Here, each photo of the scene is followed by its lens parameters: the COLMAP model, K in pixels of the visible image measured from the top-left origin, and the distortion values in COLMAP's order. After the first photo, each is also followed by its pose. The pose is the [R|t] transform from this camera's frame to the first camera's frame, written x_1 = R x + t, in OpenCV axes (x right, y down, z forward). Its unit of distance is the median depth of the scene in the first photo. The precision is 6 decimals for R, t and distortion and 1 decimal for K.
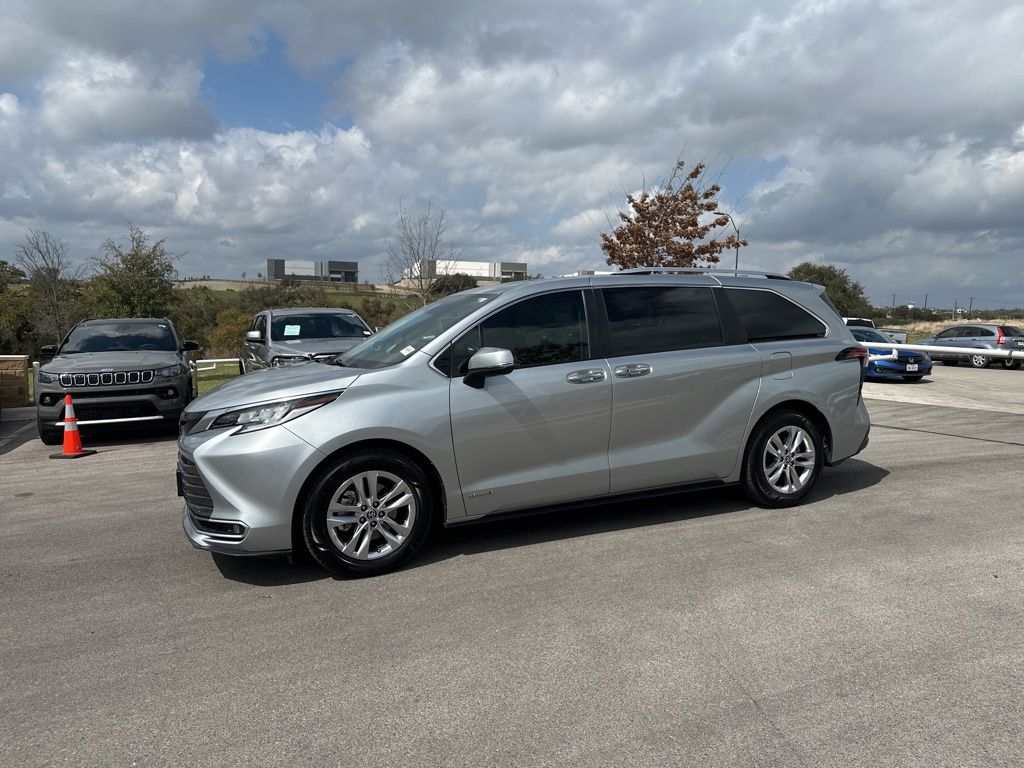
lens RADIAL K [[733.3, 0, 512.2], [0, 733.3, 389.0], [0, 0, 1]] dist [0.034504, -0.048061]
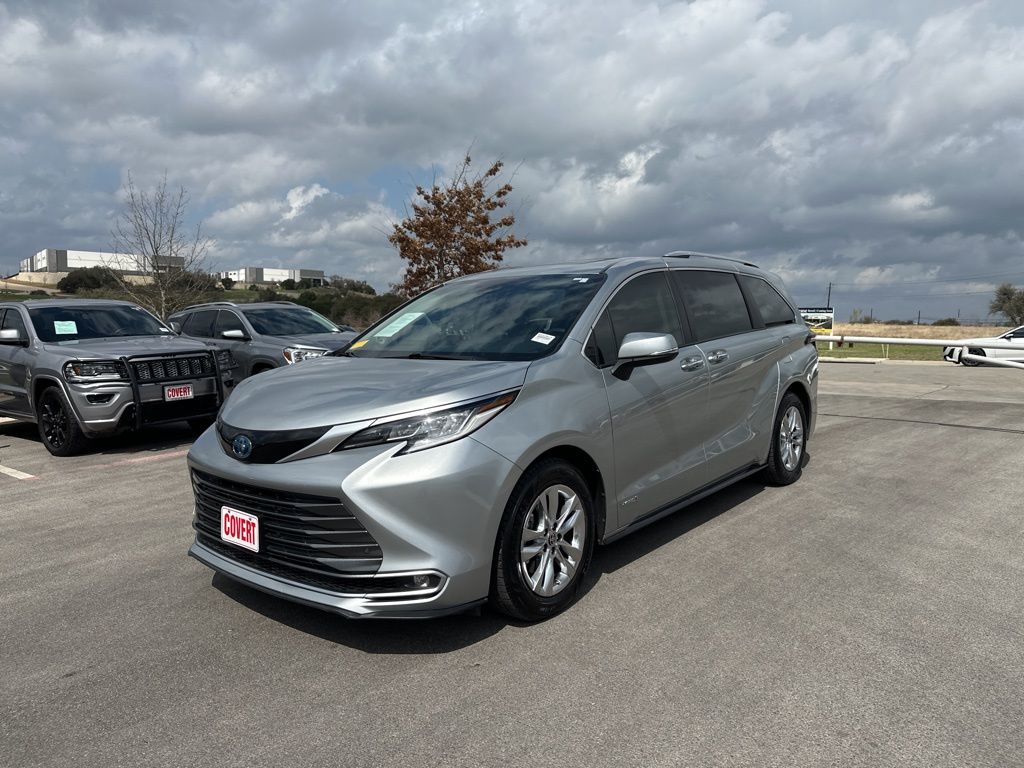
lens RADIAL K [[733.3, 0, 516.8], [0, 733.3, 407.3], [0, 0, 1]] dist [0.034504, -0.048061]
pose [[0.899959, -0.055851, 0.432383, -0.154715], [0.045658, 0.998381, 0.033930, -0.001346], [-0.433578, -0.010794, 0.901051, 0.074792]]
